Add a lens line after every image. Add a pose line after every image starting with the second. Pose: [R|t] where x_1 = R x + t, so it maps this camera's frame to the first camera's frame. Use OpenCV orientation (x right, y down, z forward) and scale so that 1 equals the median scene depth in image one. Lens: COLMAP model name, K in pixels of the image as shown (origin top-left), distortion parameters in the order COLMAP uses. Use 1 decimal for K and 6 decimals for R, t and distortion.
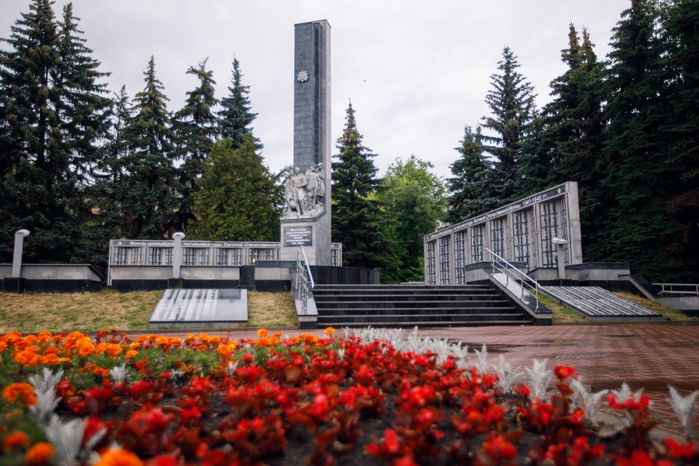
lens RADIAL K [[546.9, 0, 349.5], [0, 546.9, 233.0], [0, 0, 1]] dist [-0.028459, 0.105846]
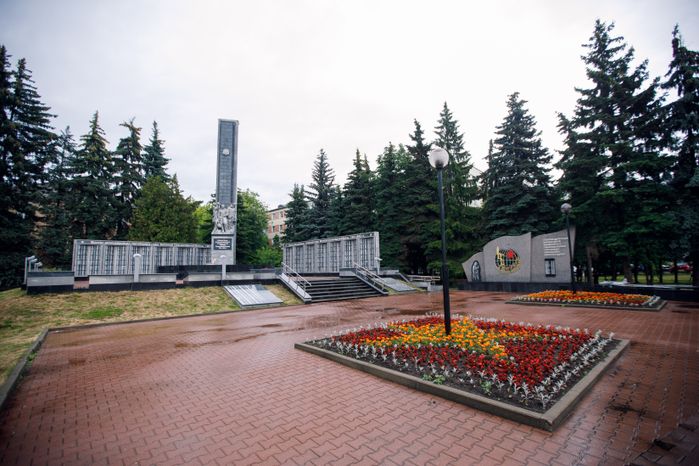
lens RADIAL K [[323.2, 0, 345.9], [0, 323.2, 234.0], [0, 0, 1]] dist [-0.038889, 0.013616]
pose [[0.869374, 0.045182, 0.492085, -0.200221], [-0.056254, 0.998387, 0.007715, -0.044010], [-0.490942, -0.034389, 0.870513, -0.075495]]
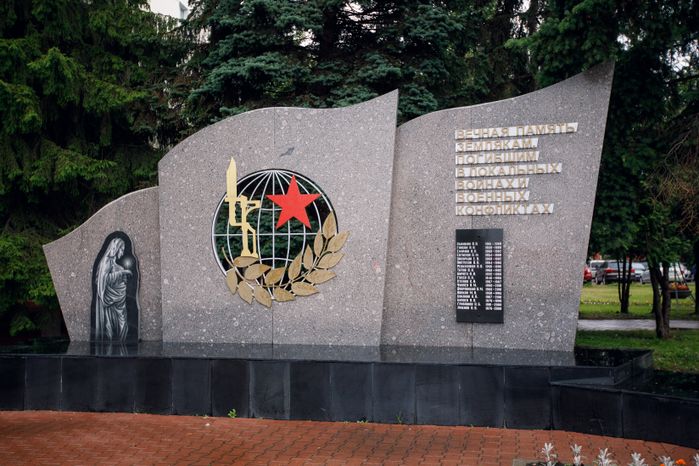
lens RADIAL K [[661.6, 0, 349.5], [0, 661.6, 233.0], [0, 0, 1]] dist [0.018755, 0.019998]
pose [[0.415777, 0.041606, 0.908514, 0.153383], [-0.121716, 0.992512, 0.010250, -0.013464], [-0.901285, -0.114842, 0.417728, 0.171928]]
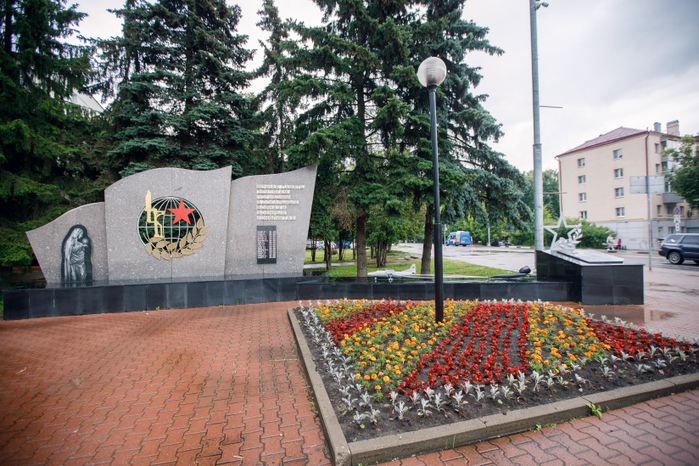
lens RADIAL K [[323.2, 0, 345.9], [0, 323.2, 234.0], [0, 0, 1]] dist [-0.038889, 0.013616]
pose [[-0.077717, 0.026913, 0.996612, 0.102286], [-0.119547, 0.992171, -0.036116, -0.009087], [-0.989782, -0.121949, -0.073891, 0.179673]]
